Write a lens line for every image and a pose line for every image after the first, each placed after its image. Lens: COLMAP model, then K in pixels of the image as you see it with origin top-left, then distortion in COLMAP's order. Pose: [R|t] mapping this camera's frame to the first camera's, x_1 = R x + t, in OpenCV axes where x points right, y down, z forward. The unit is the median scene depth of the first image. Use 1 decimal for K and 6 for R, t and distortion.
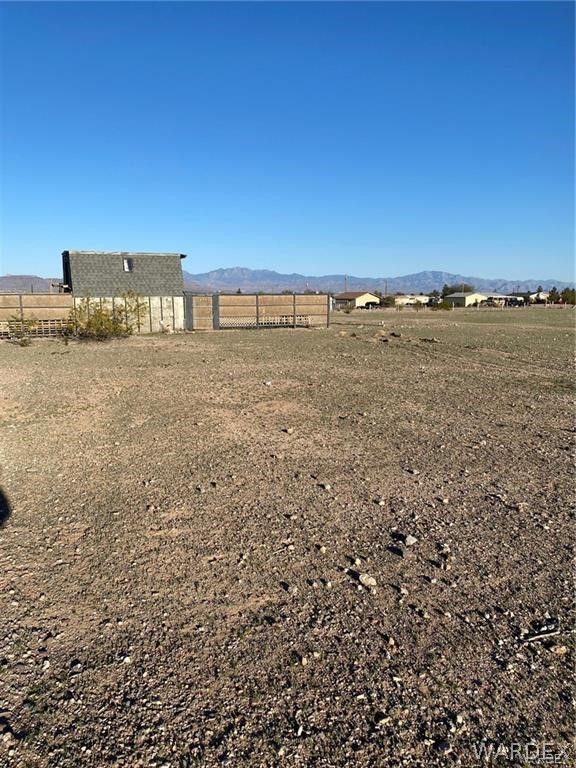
lens RADIAL K [[580.2, 0, 288.0], [0, 580.2, 384.0], [0, 0, 1]] dist [0.045590, -0.042108]
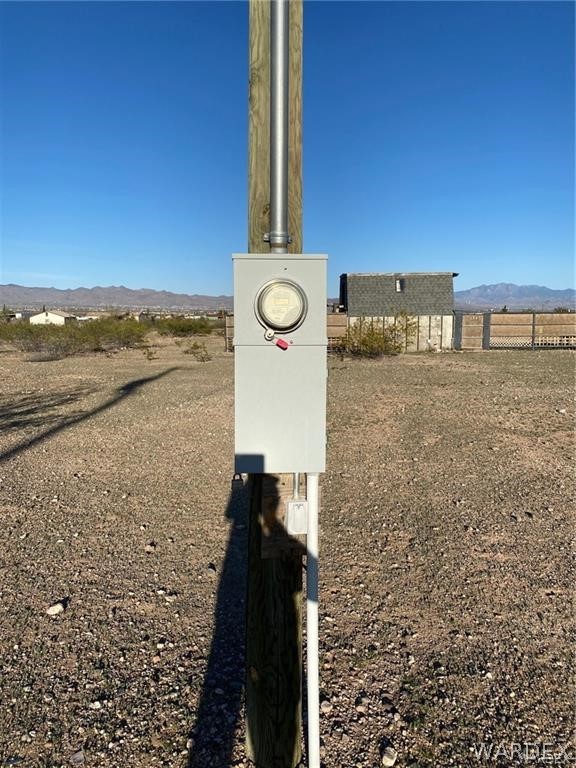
lens RADIAL K [[580.2, 0, 288.0], [0, 580.2, 384.0], [0, 0, 1]] dist [0.045590, -0.042108]
pose [[0.908149, 0.051160, -0.415509, -0.106430], [-0.063753, 0.997830, -0.016482, -0.001145], [0.413764, 0.041458, 0.909440, -0.059993]]
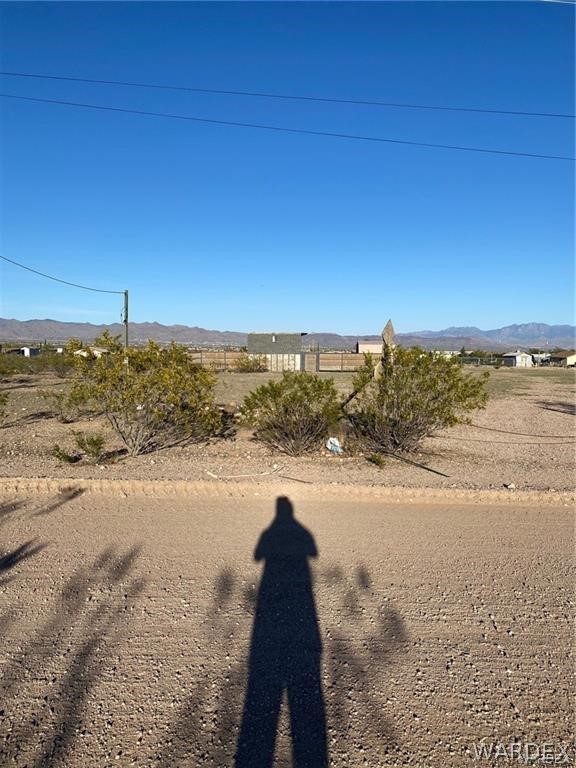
lens RADIAL K [[580.2, 0, 288.0], [0, 580.2, 384.0], [0, 0, 1]] dist [0.045590, -0.042108]
pose [[0.885938, 0.037239, -0.462307, 4.166661], [-0.081278, 0.993812, -0.075704, 0.601100], [0.456627, 0.104644, 0.883482, -4.405374]]
